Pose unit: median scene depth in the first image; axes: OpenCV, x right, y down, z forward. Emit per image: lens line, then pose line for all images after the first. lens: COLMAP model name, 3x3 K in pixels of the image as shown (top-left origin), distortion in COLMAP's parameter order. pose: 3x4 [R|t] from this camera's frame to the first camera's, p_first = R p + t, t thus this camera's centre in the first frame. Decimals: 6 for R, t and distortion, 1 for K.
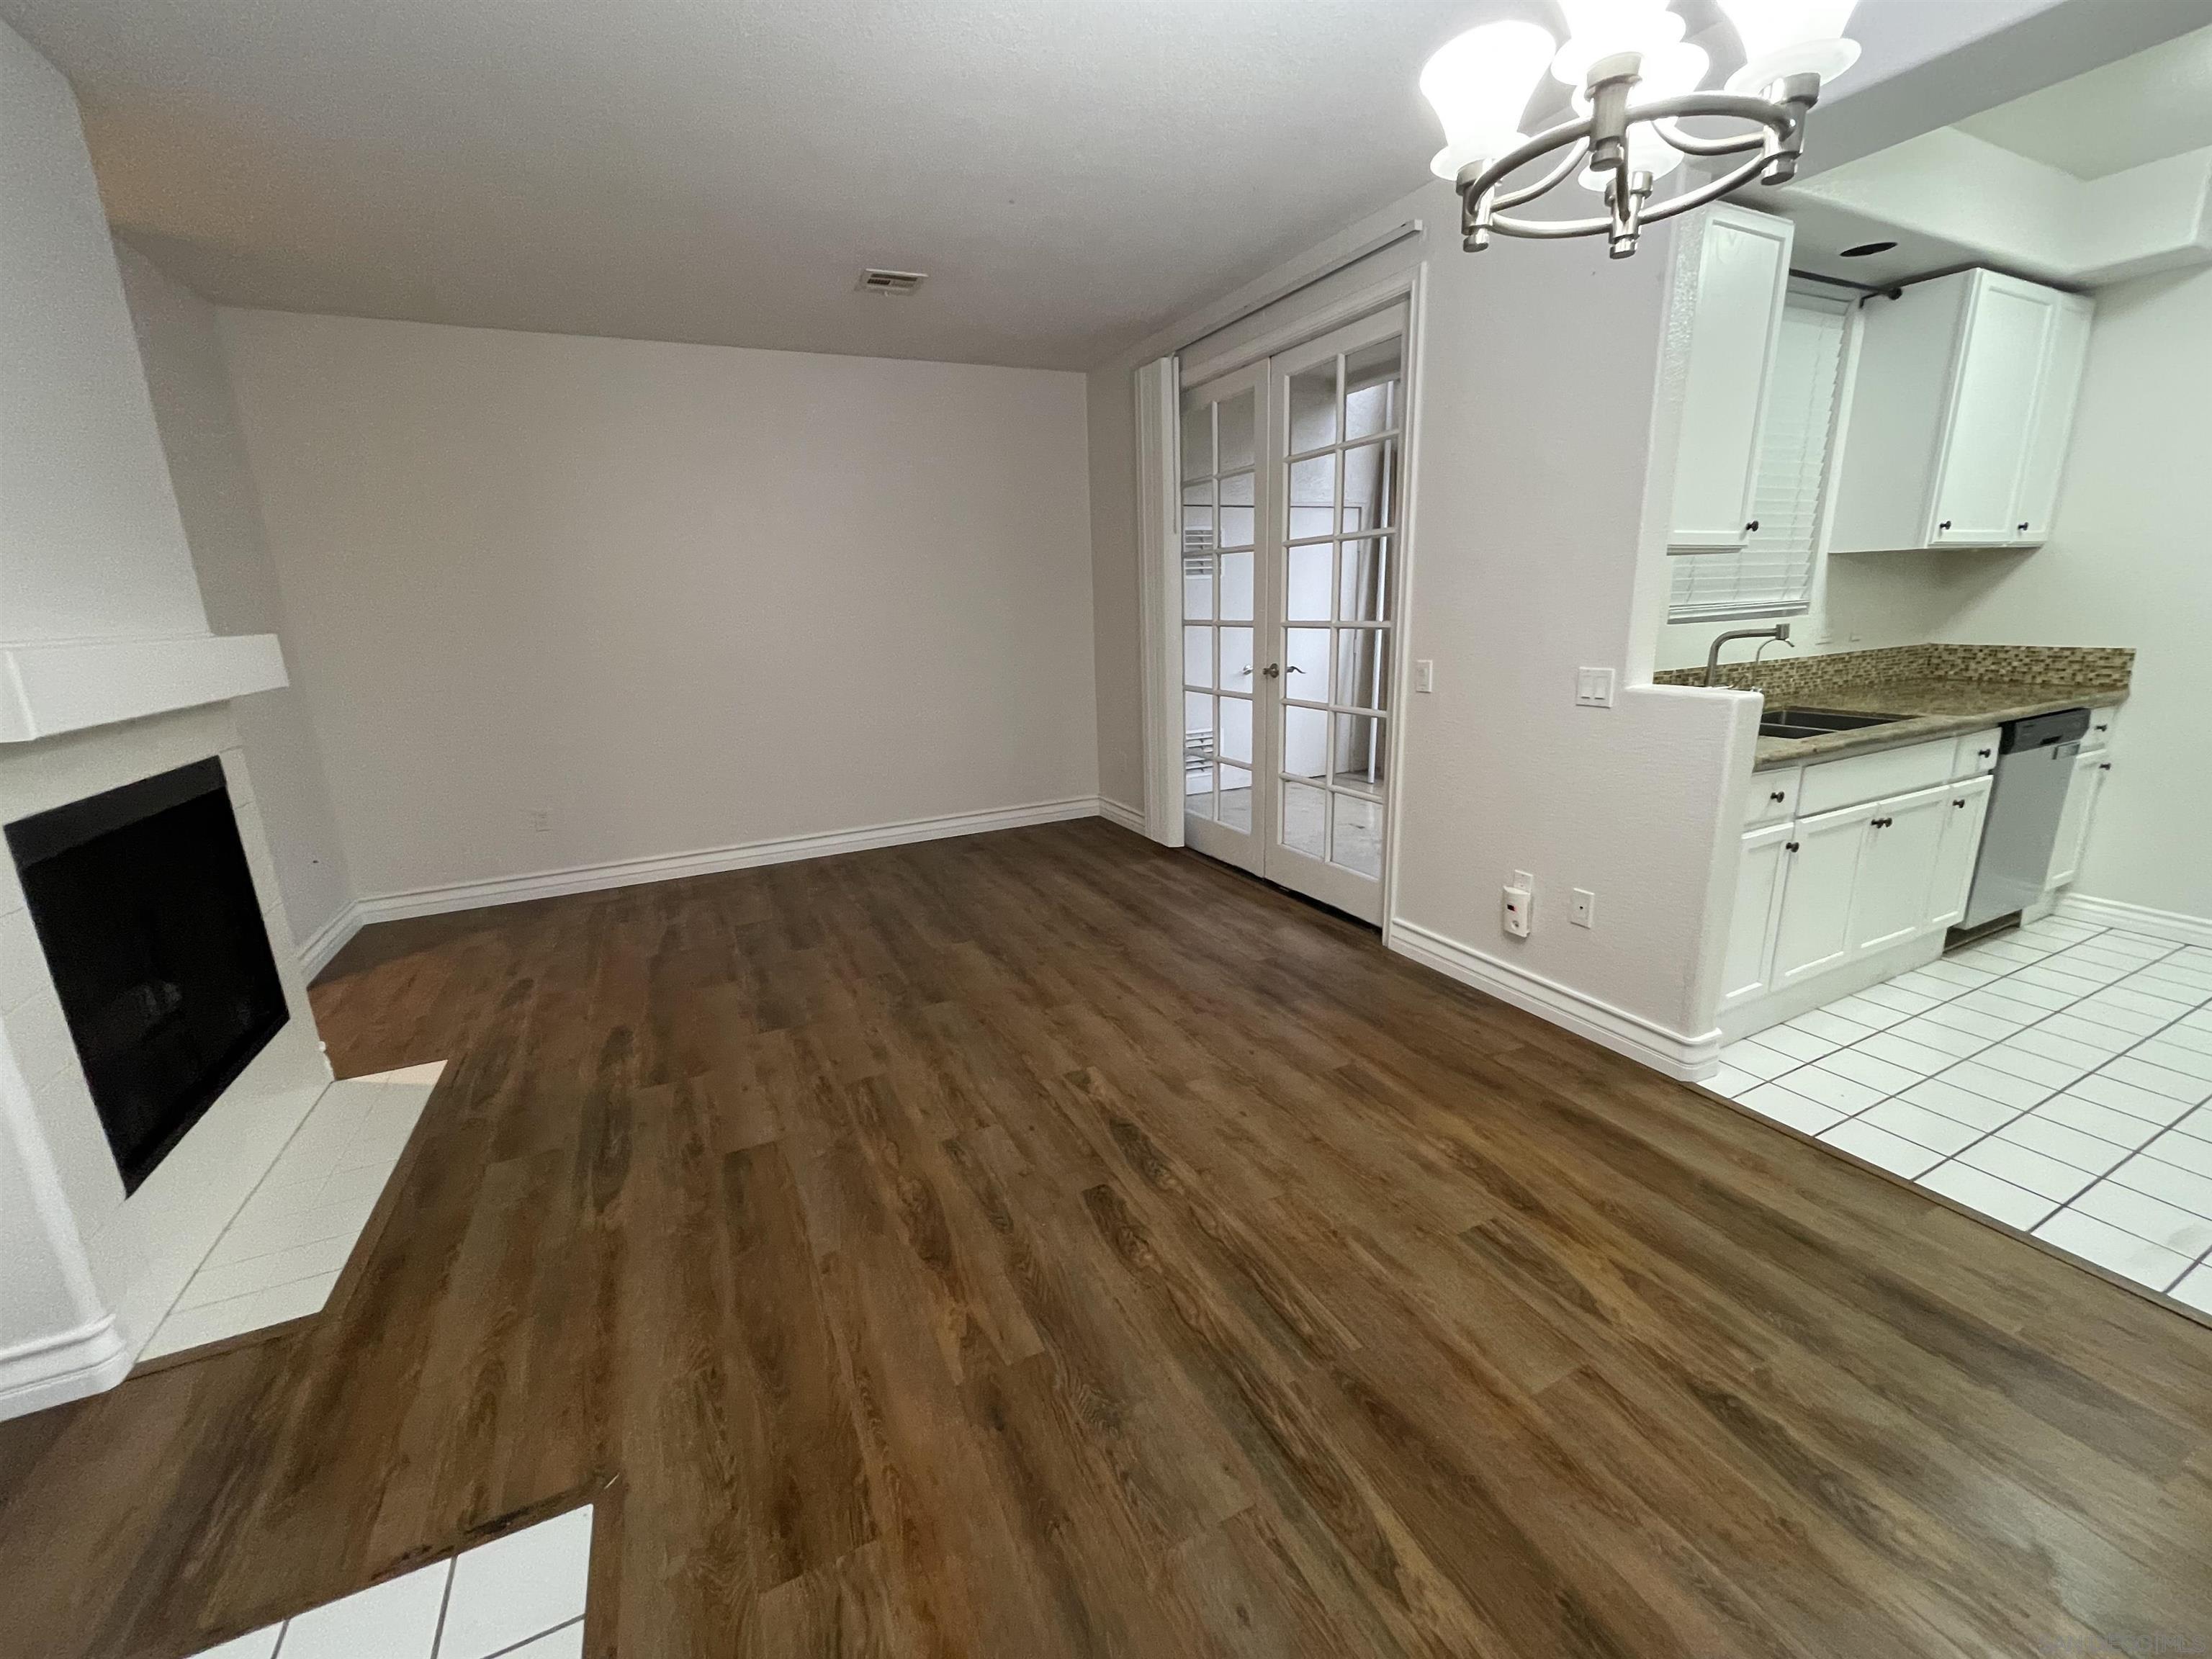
lens RADIAL K [[893.2, 0, 1108.4], [0, 893.2, 825.2], [0, 0, 1]] dist [-0.005690, 0.002255]
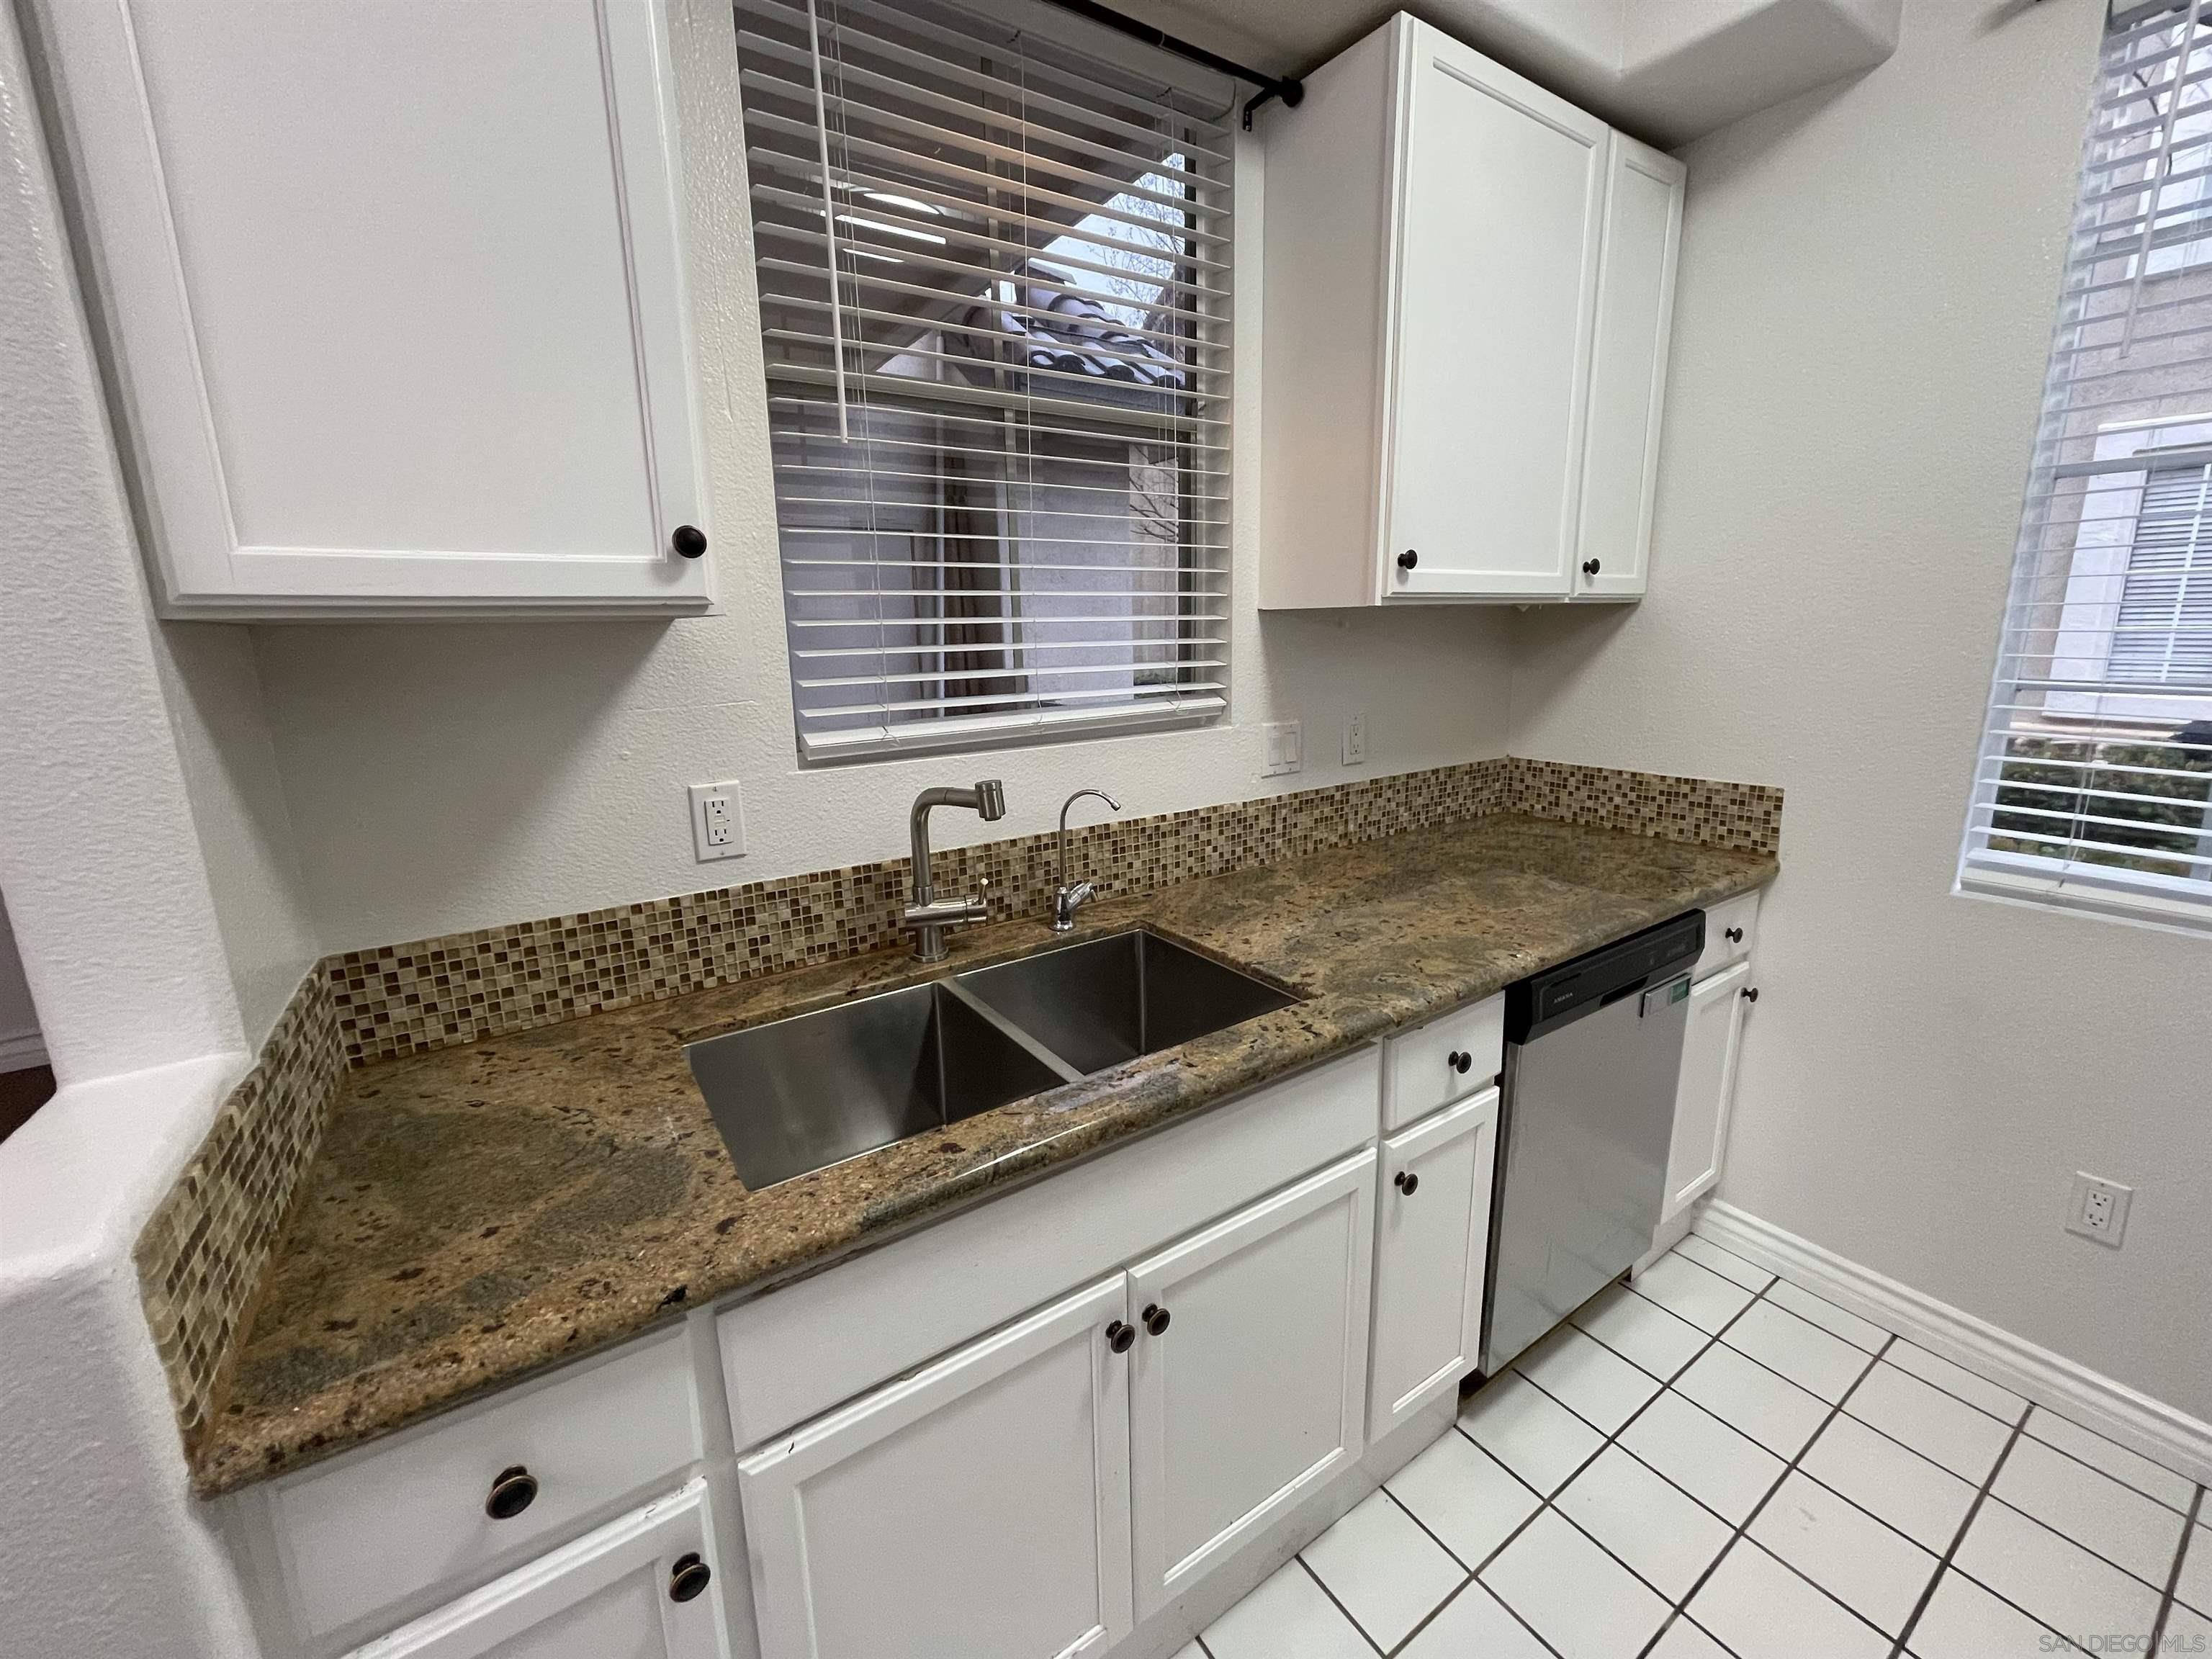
lens RADIAL K [[893.2, 0, 1106.0], [0, 893.2, 828.9], [0, 0, 1]] dist [-0.005690, 0.002255]
pose [[0.990352, -0.017243, 0.137495, 0.651166], [0.022077, 0.999188, -0.033706, -0.161670], [-0.136802, 0.036416, 0.989929, 0.502468]]
